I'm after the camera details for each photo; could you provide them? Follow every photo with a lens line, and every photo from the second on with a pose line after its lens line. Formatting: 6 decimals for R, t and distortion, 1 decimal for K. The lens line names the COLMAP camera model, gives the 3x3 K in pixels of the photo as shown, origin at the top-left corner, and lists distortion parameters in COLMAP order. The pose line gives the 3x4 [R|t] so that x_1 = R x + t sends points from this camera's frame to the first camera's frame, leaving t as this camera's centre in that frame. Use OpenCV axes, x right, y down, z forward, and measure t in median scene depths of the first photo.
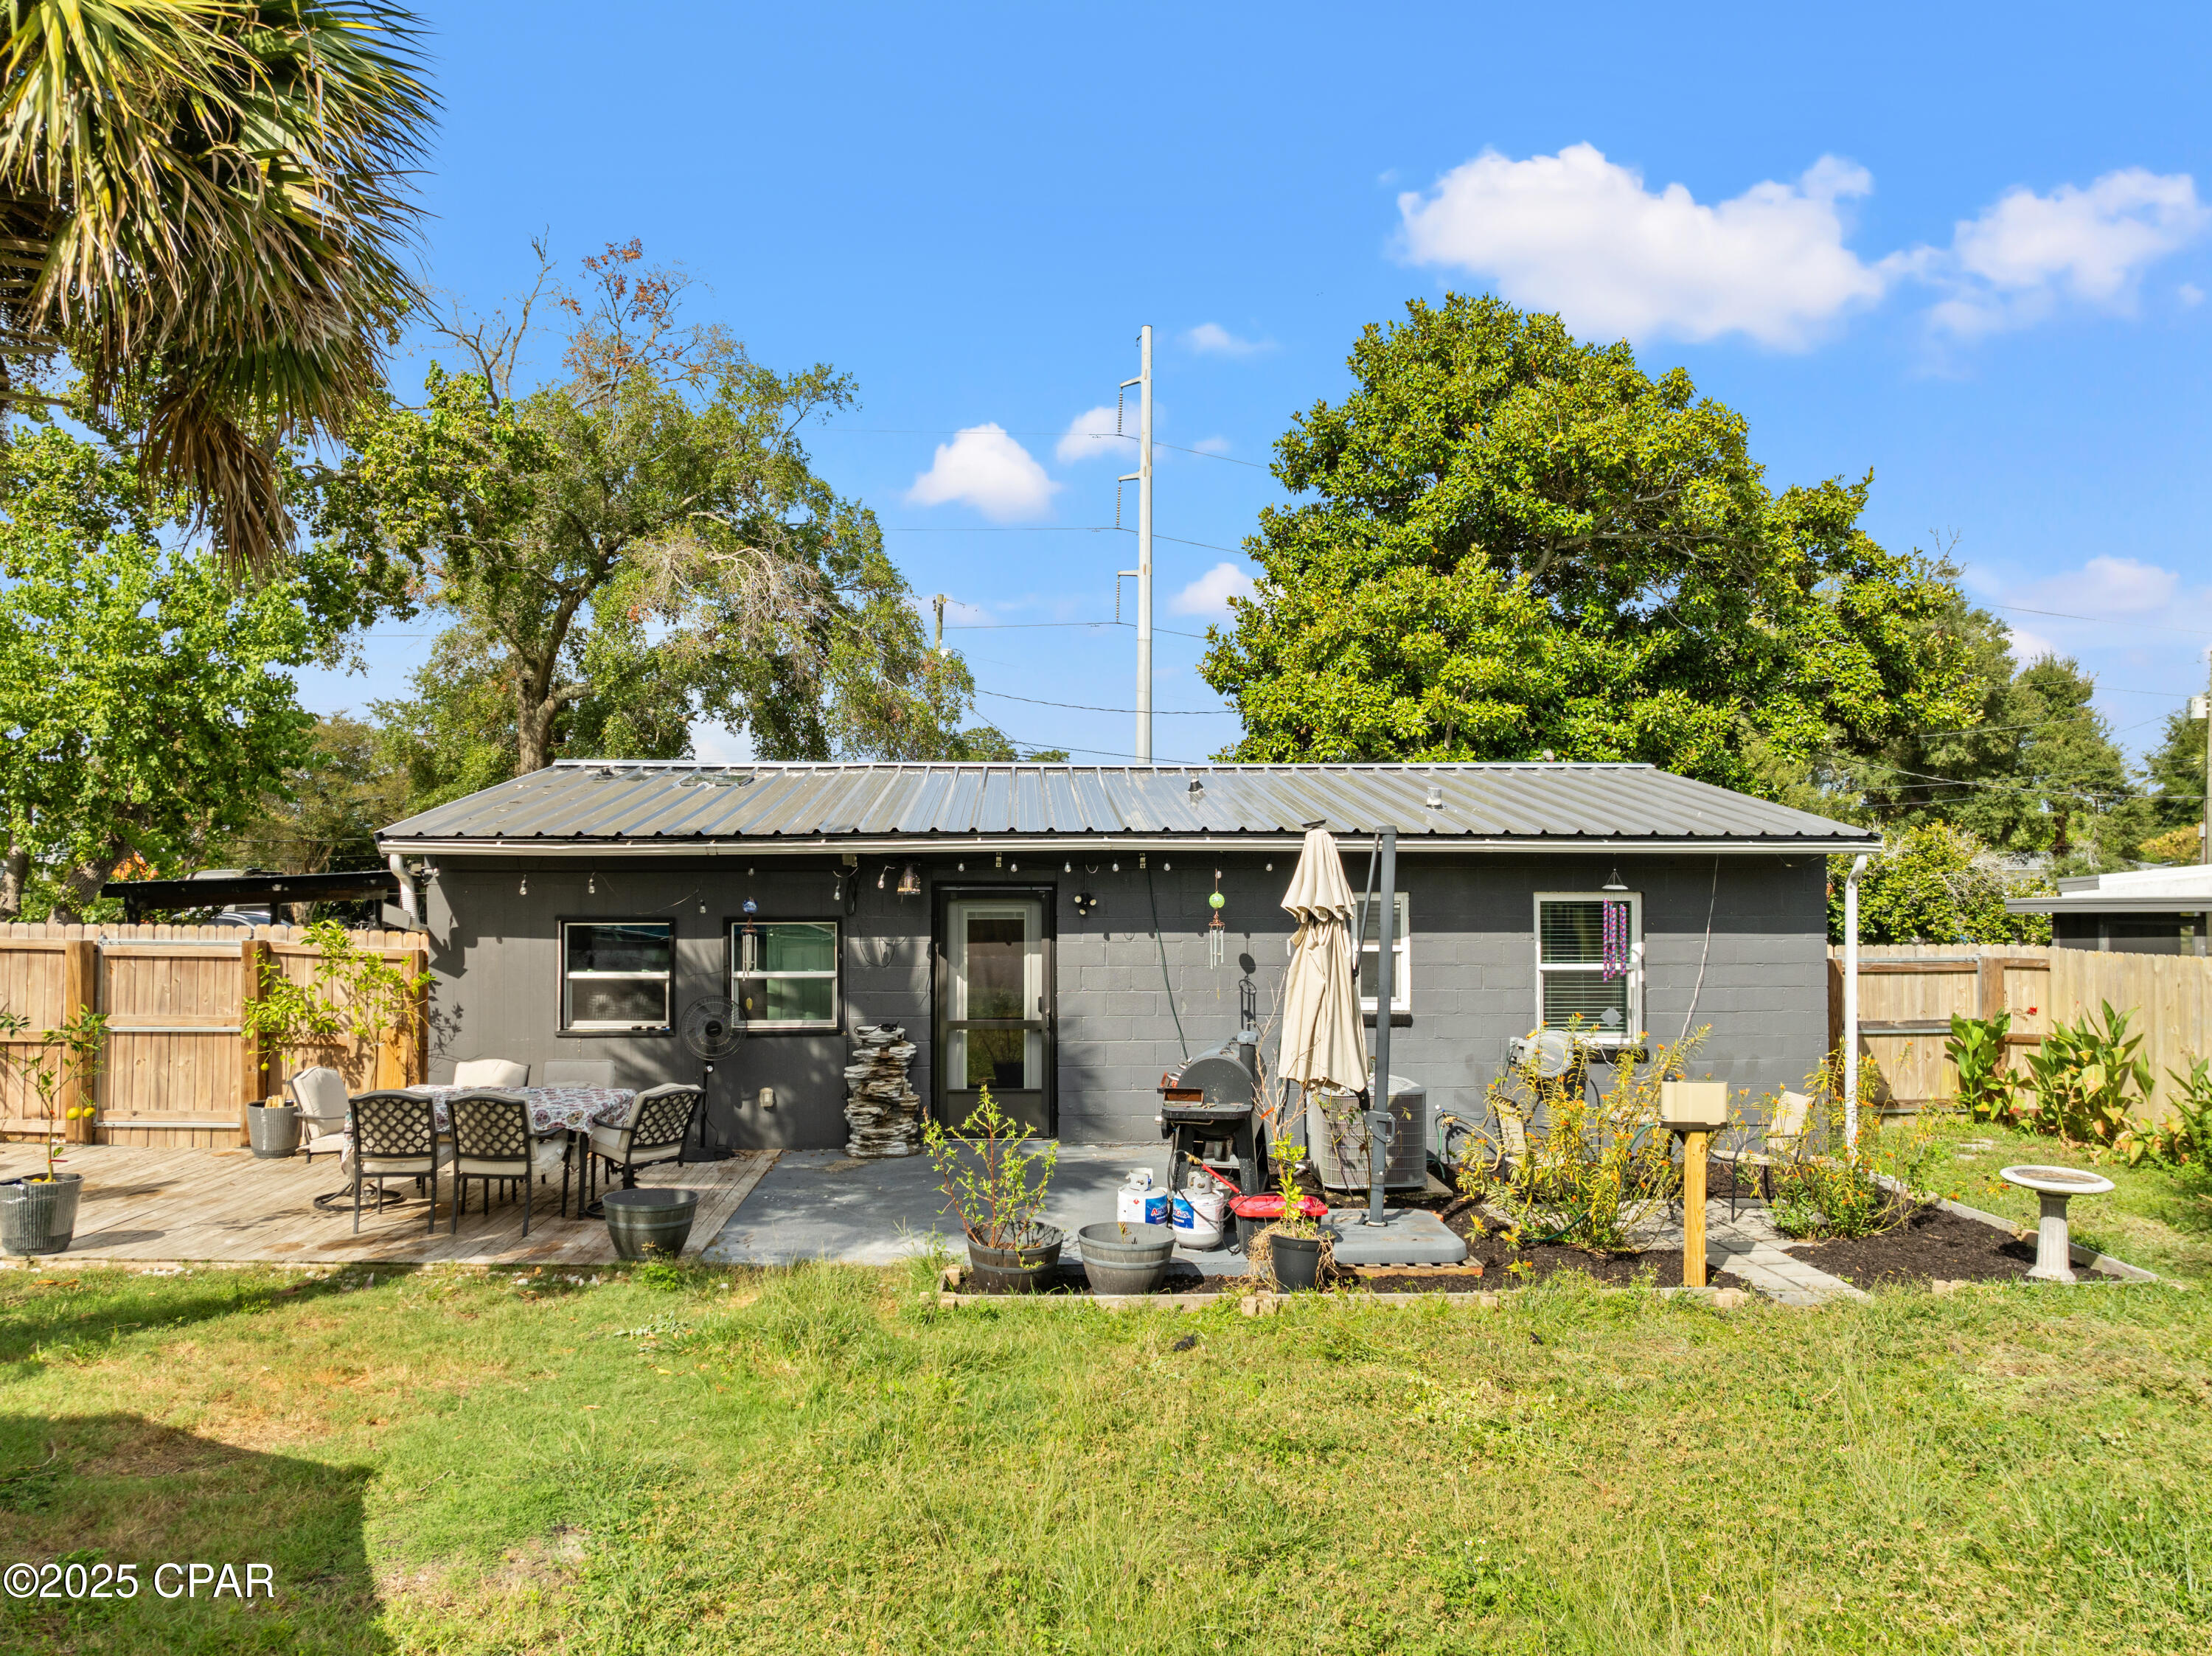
lens RADIAL K [[1561.9, 0, 1111.9], [0, 1561.9, 814.7], [0, 0, 1]] dist [-0.002753, -0.039529]
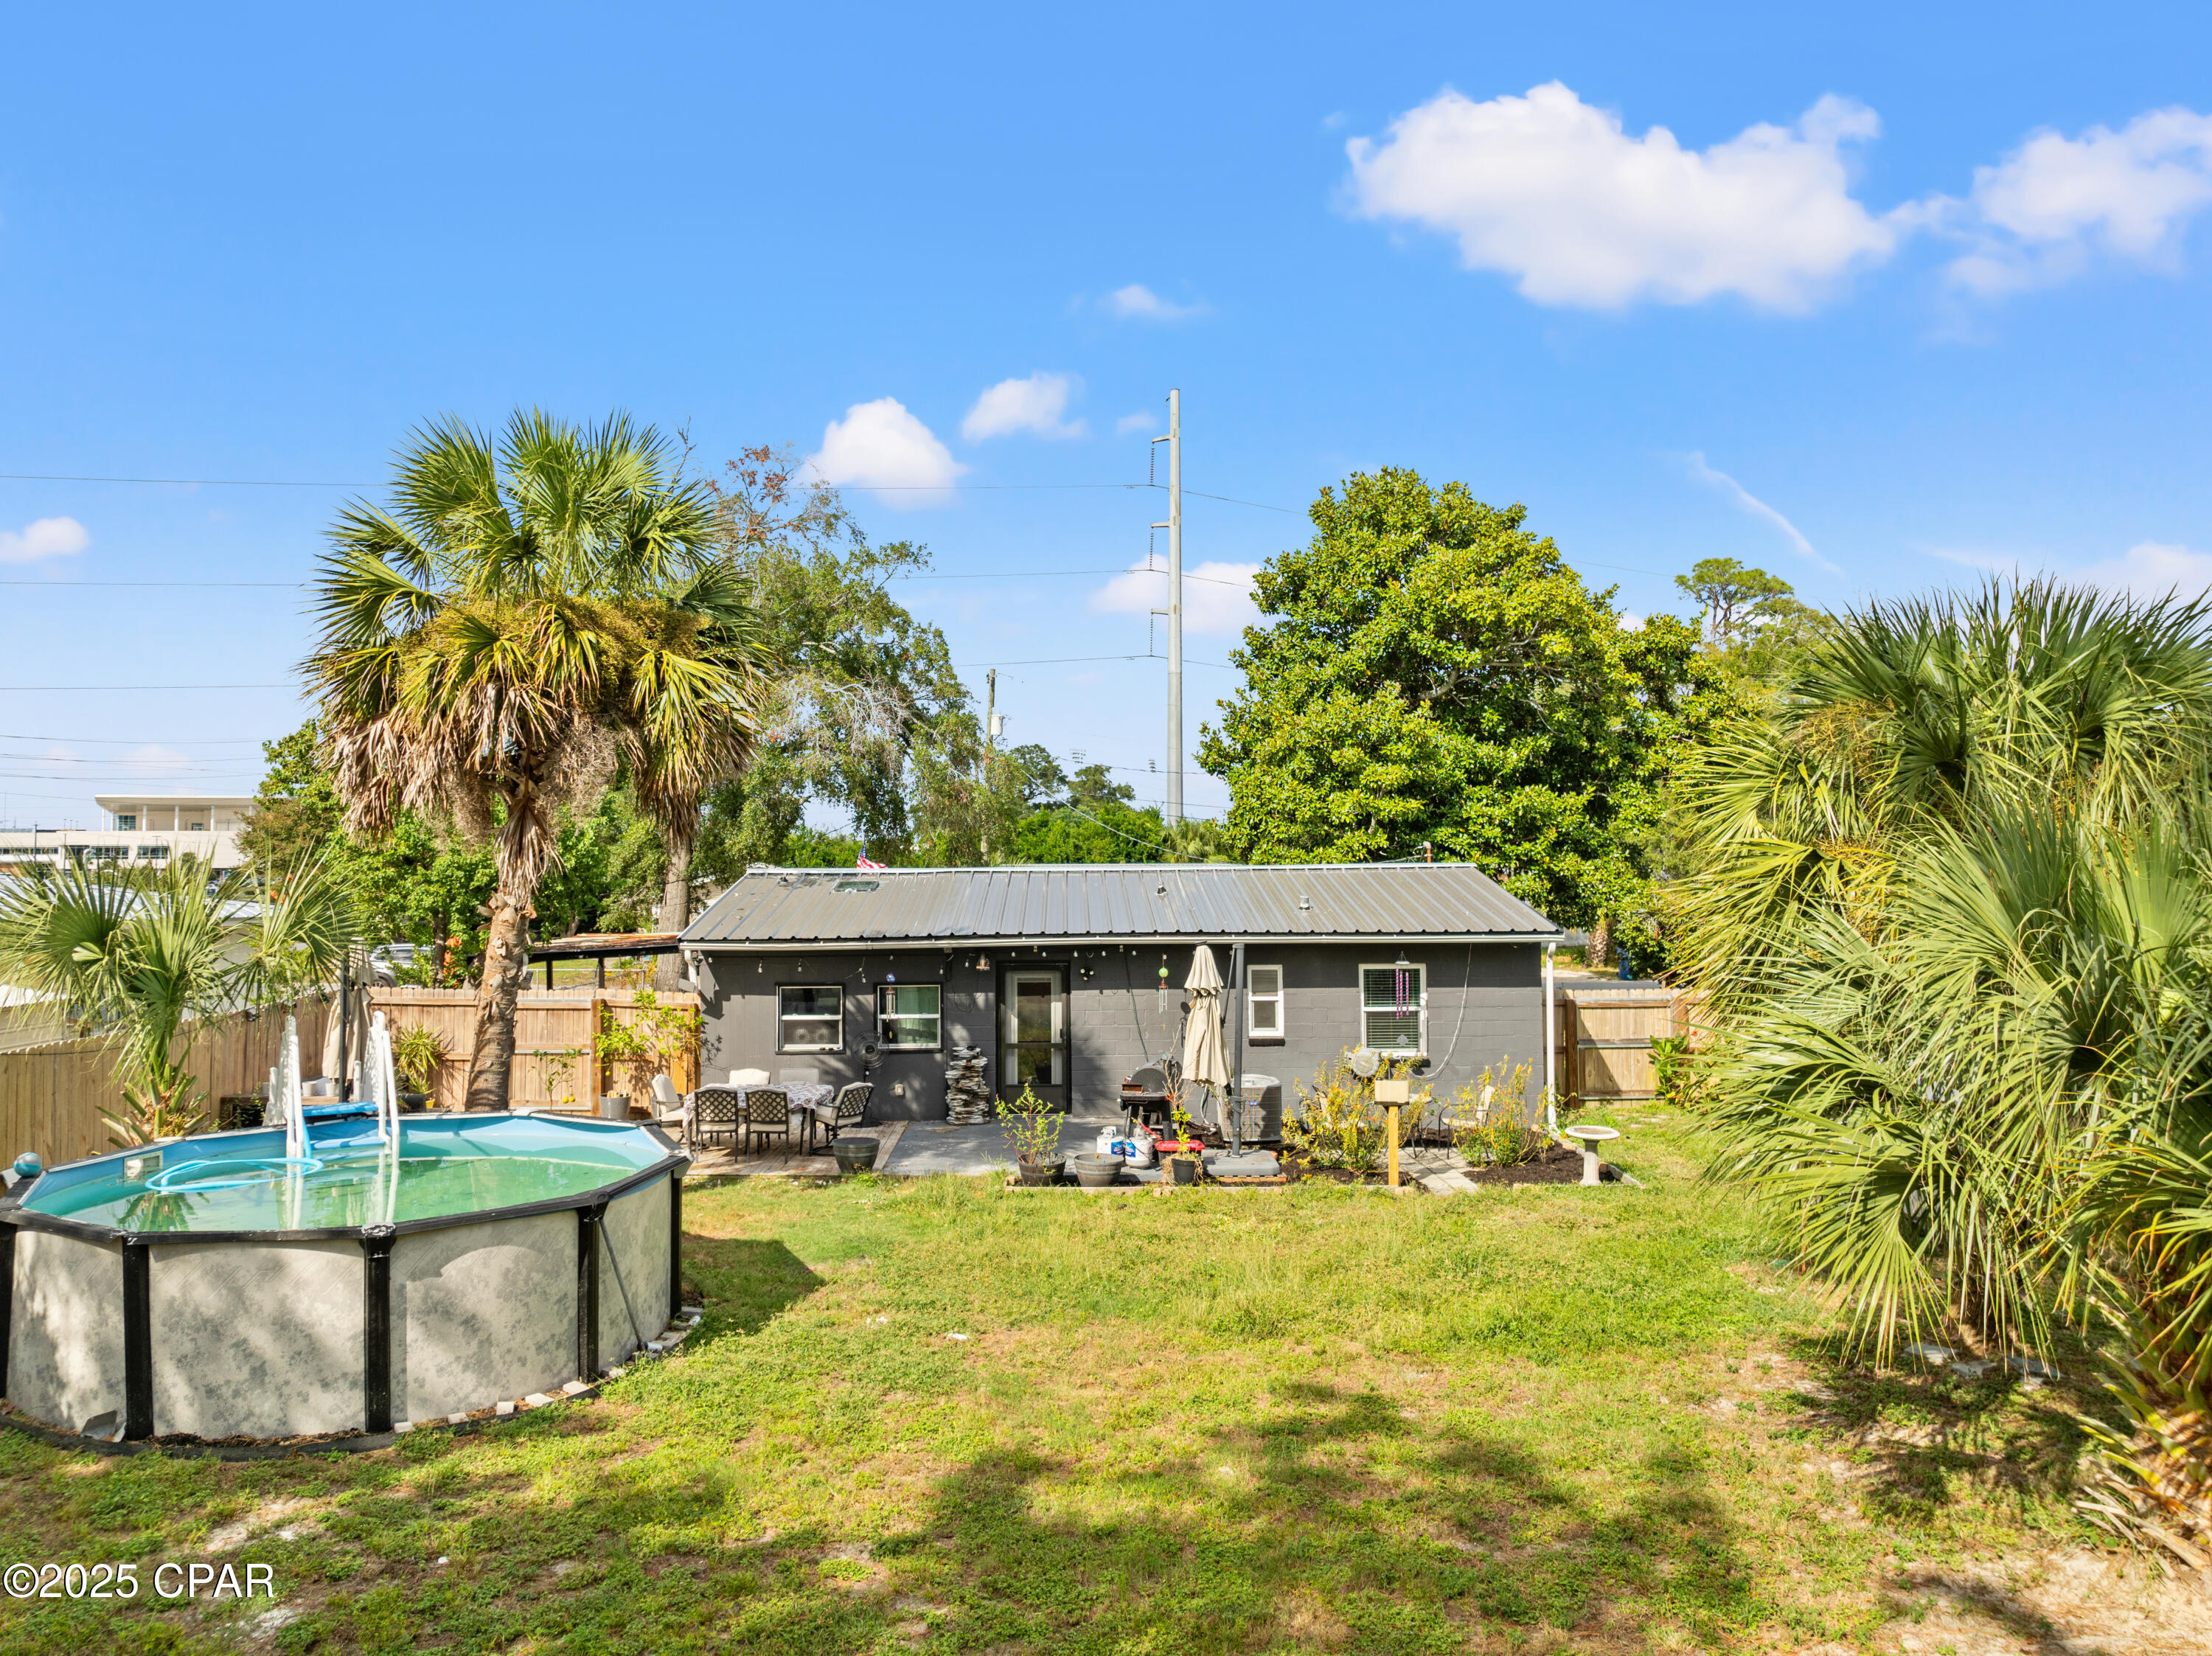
lens RADIAL K [[1565.3, 0, 1112.5], [0, 1565.3, 772.5], [0, 0, 1]] dist [0.004992, -0.038819]
pose [[0.999497, -0.008847, -0.030457, 0.063599], [0.008202, 0.999741, -0.021214, -0.123684], [0.030637, 0.020954, 0.999311, -0.689117]]
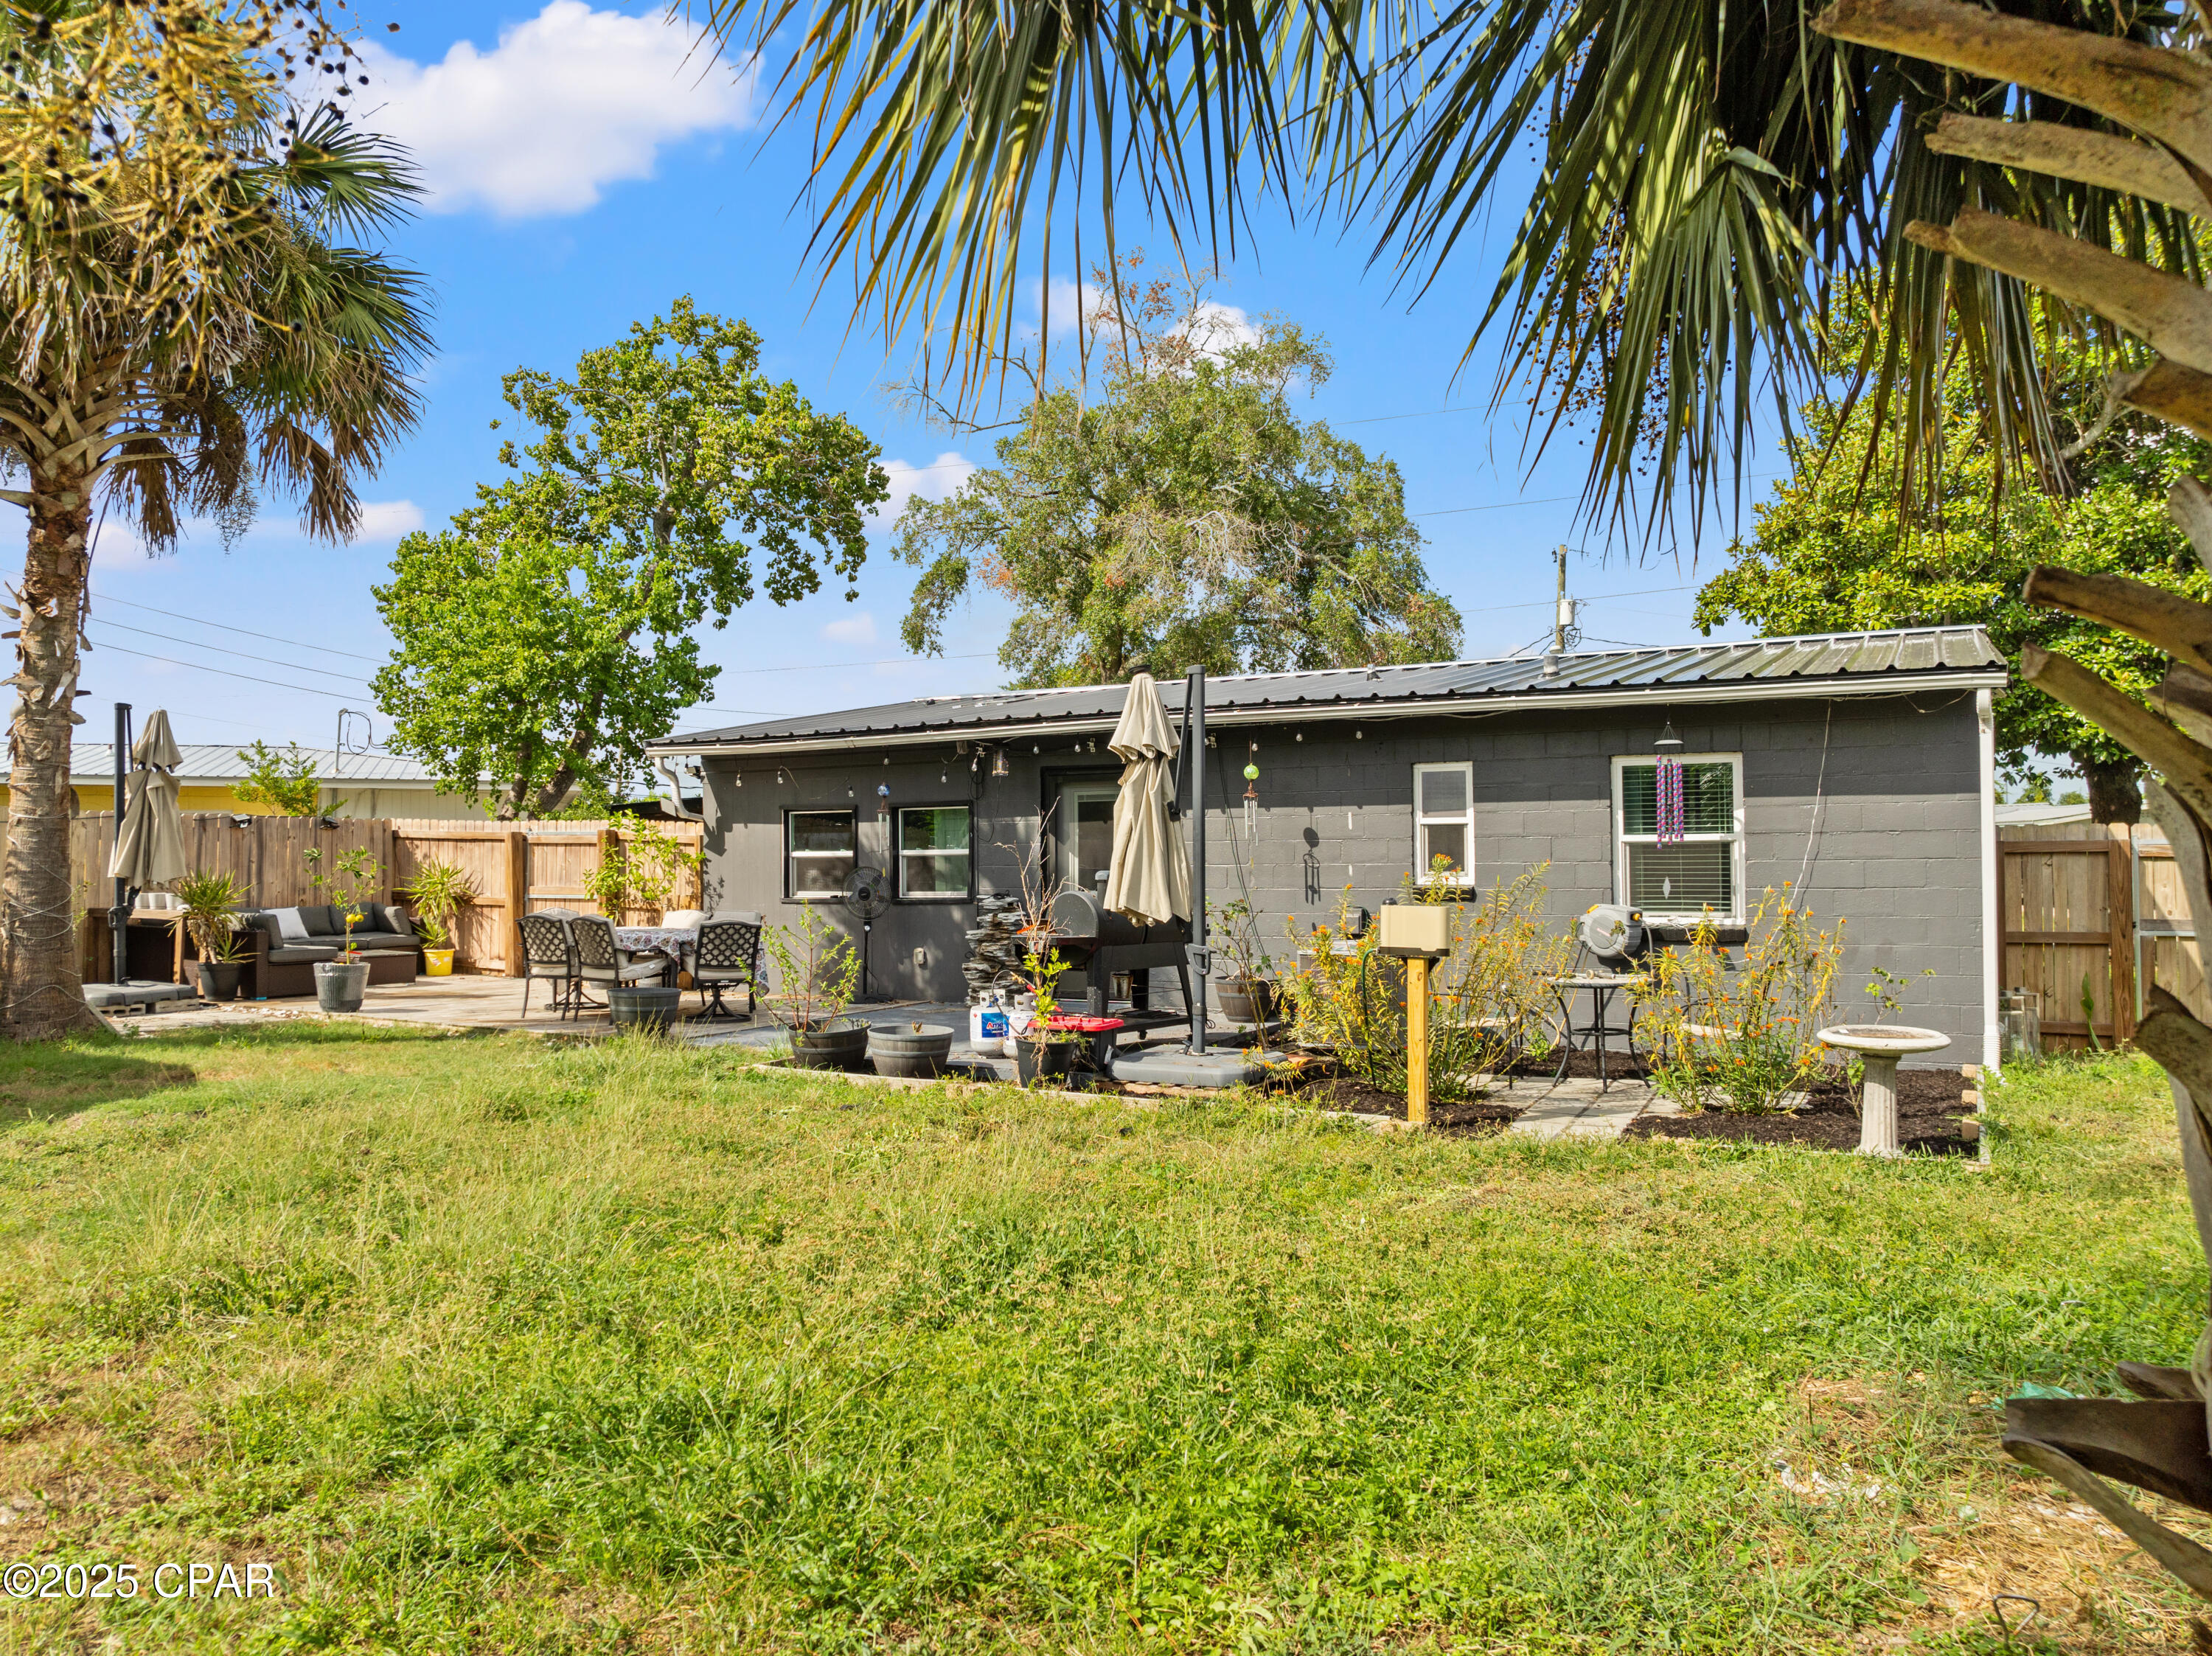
lens RADIAL K [[1561.9, 0, 1111.9], [0, 1561.9, 814.7], [0, 0, 1]] dist [-0.002753, -0.039529]
pose [[0.860134, -0.022797, -0.509558, 0.499034], [0.024574, 0.999693, -0.003244, 0.082107], [0.509475, -0.009732, 0.860430, 0.066851]]
